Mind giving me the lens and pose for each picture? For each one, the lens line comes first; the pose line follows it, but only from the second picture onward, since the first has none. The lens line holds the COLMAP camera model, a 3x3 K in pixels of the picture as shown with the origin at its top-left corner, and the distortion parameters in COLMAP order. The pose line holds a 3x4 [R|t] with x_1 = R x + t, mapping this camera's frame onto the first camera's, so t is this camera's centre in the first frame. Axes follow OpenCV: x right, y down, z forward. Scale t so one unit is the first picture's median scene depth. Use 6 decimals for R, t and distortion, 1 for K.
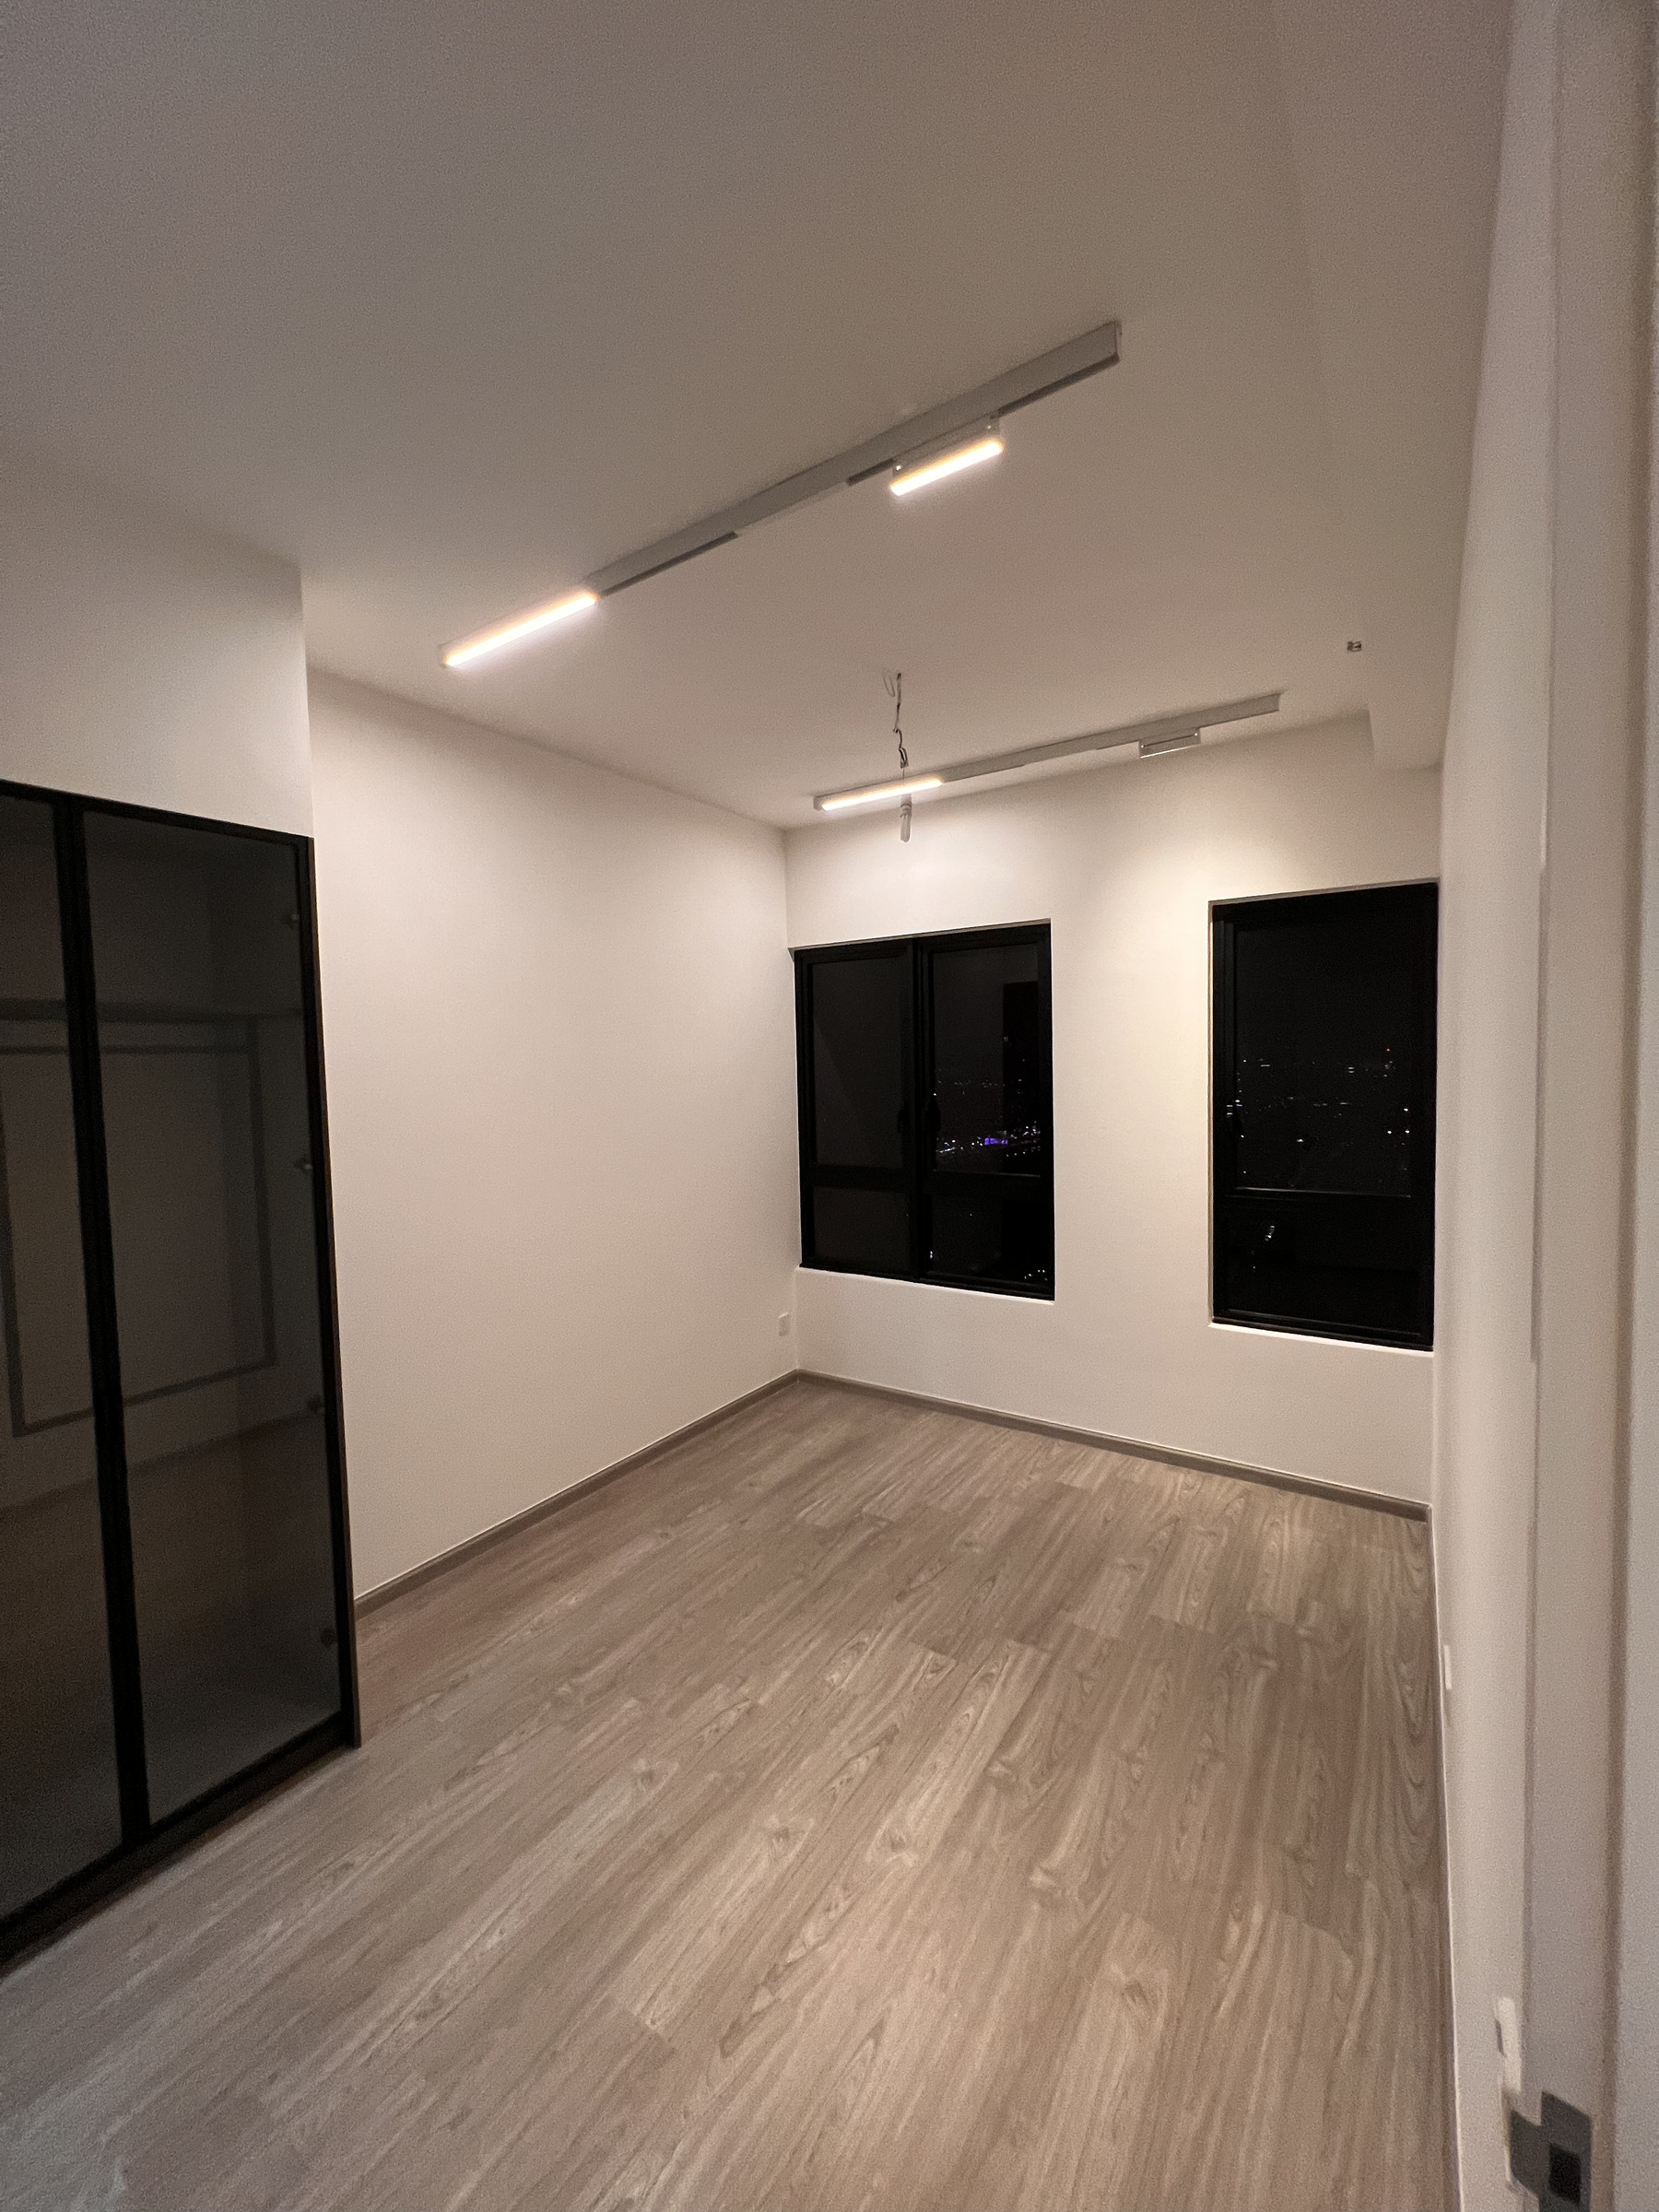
lens RADIAL K [[884.0, 0, 831.2], [0, 884.0, 1104.6], [0, 0, 1]] dist [0.001262, -0.000140]
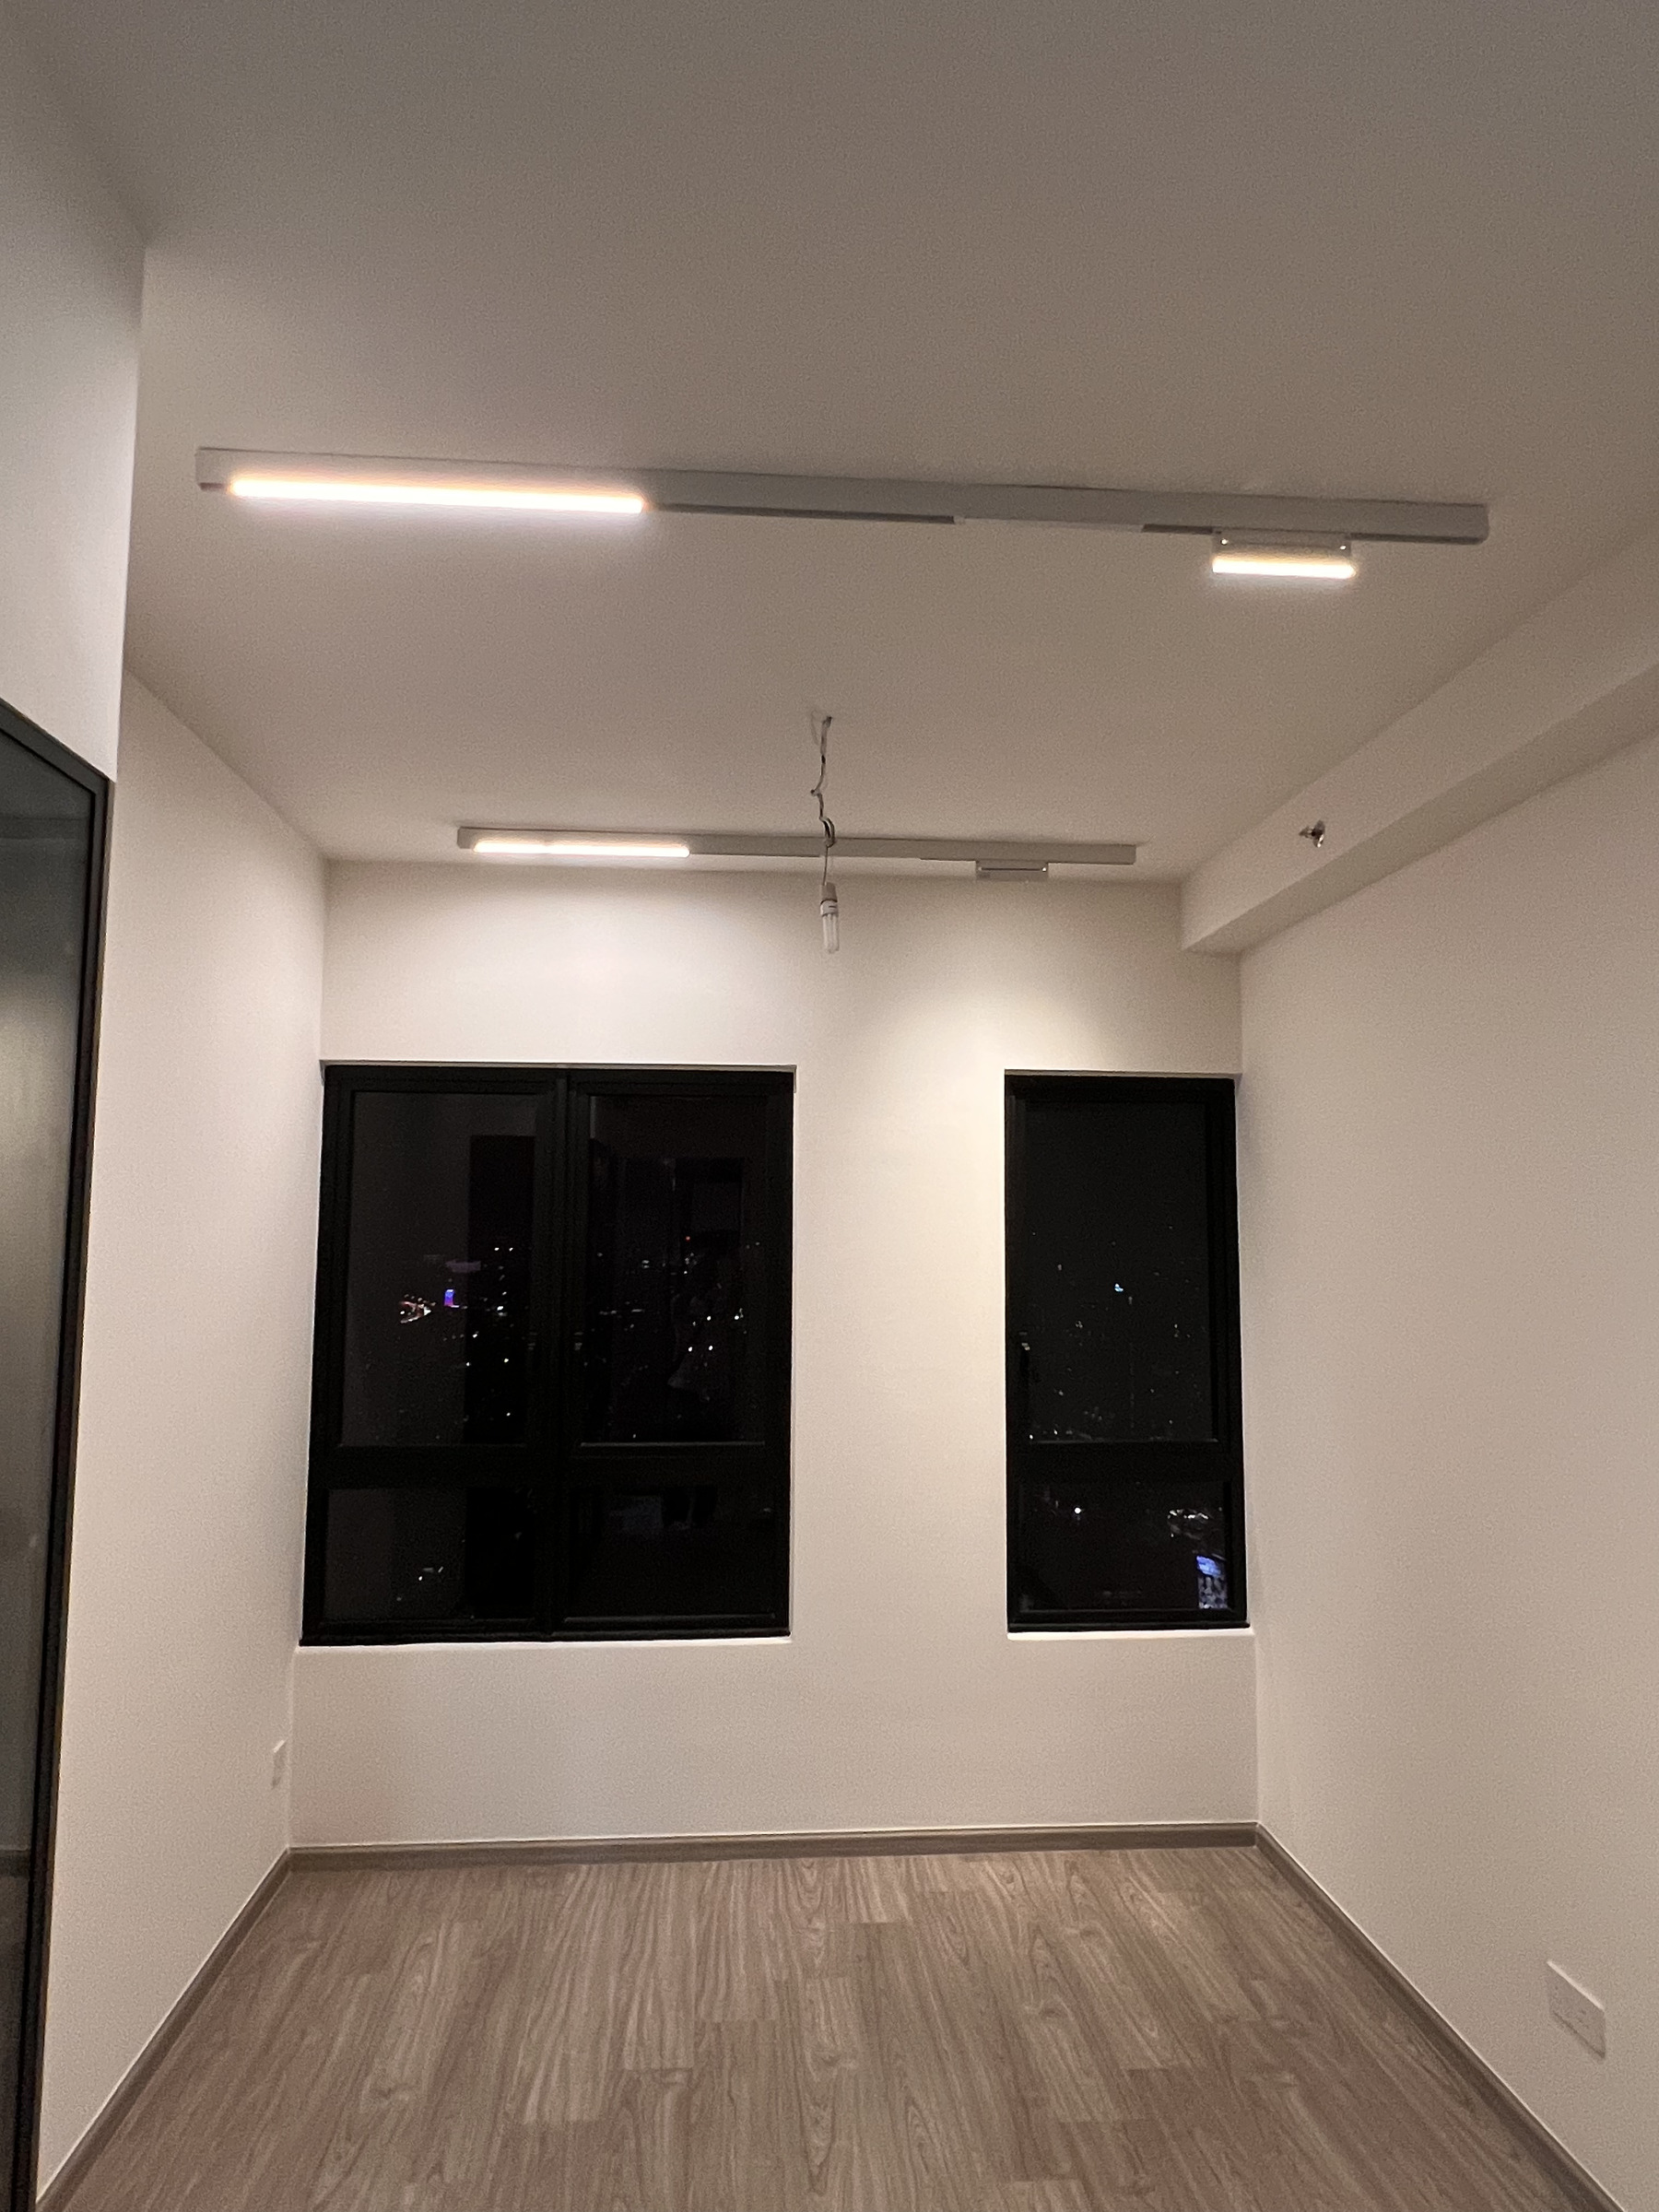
lens RADIAL K [[1375.5, 0, 828.1], [0, 1375.5, 1106.7], [0, 0, 1]] dist [-0.002329, 0.004122]
pose [[0.789878, 0.085743, 0.607240, -0.447646], [0.007384, 0.988776, -0.149221, -0.017681], [-0.613219, 0.122350, 0.780380, 0.154807]]
